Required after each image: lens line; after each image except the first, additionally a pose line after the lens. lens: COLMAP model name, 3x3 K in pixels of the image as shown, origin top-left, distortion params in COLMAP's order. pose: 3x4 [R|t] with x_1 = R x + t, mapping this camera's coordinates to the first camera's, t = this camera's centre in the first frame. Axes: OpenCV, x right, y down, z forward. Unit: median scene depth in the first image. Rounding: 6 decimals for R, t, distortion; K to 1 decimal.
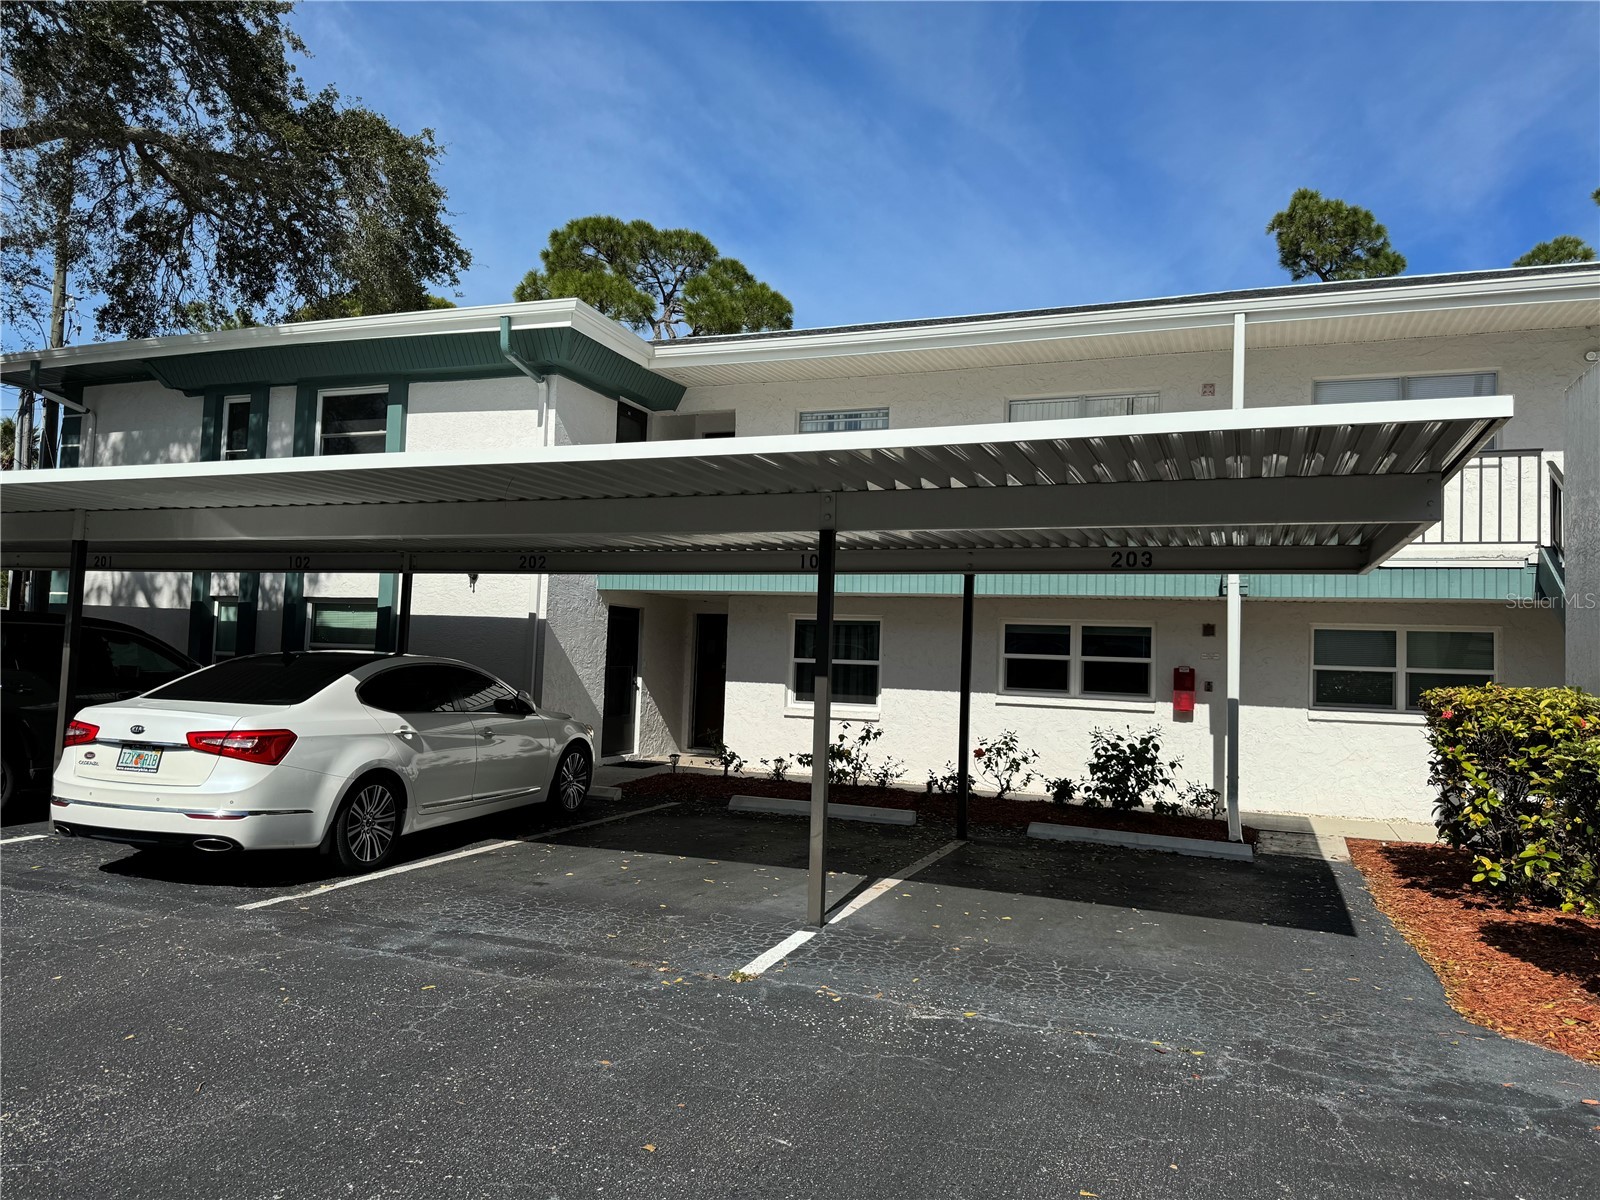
lens RADIAL K [[1121.7, 0, 800.0], [0, 1121.7, 600.0], [0, 0, 1]] dist [0.051566, -0.048261]
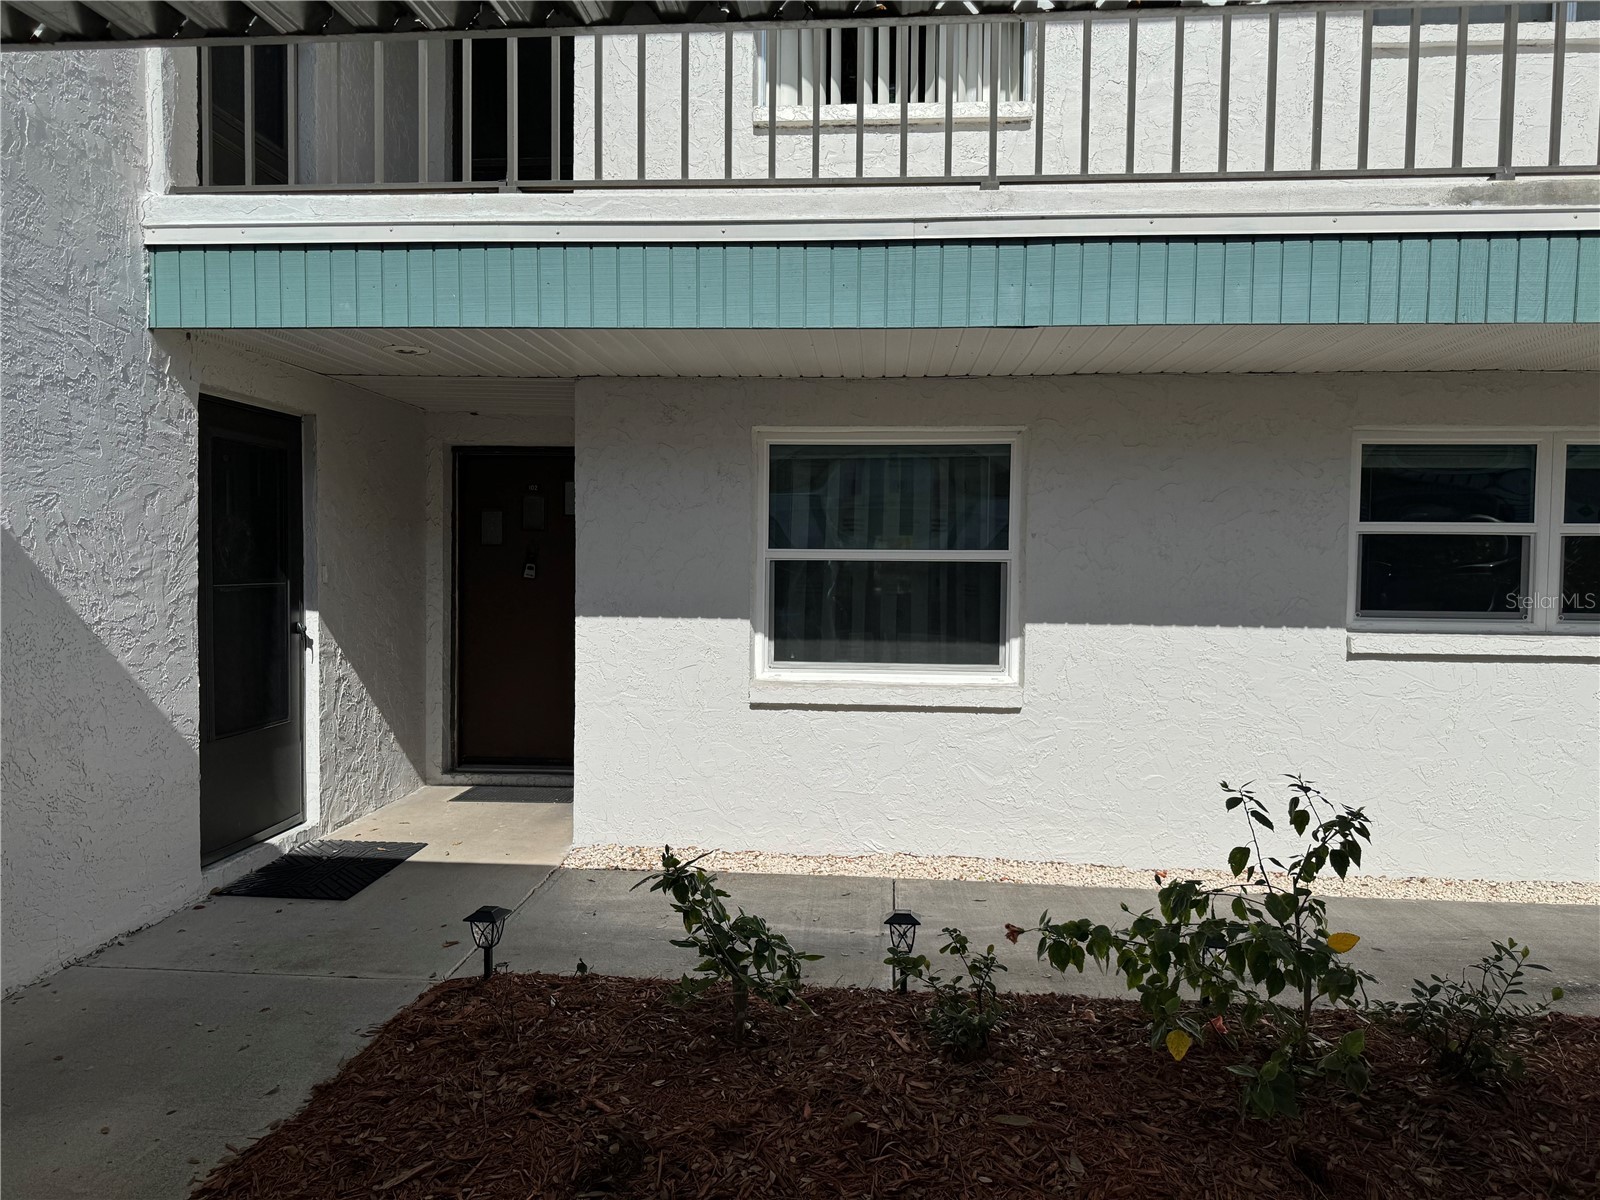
lens RADIAL K [[1121.7, 0, 800.0], [0, 1121.7, 600.0], [0, 0, 1]] dist [0.051566, -0.048261]
pose [[0.956300, -0.034680, 0.290322, -0.103972], [0.007947, 0.995657, 0.092759, 0.034518], [-0.292278, -0.086398, 0.952423, 0.644167]]
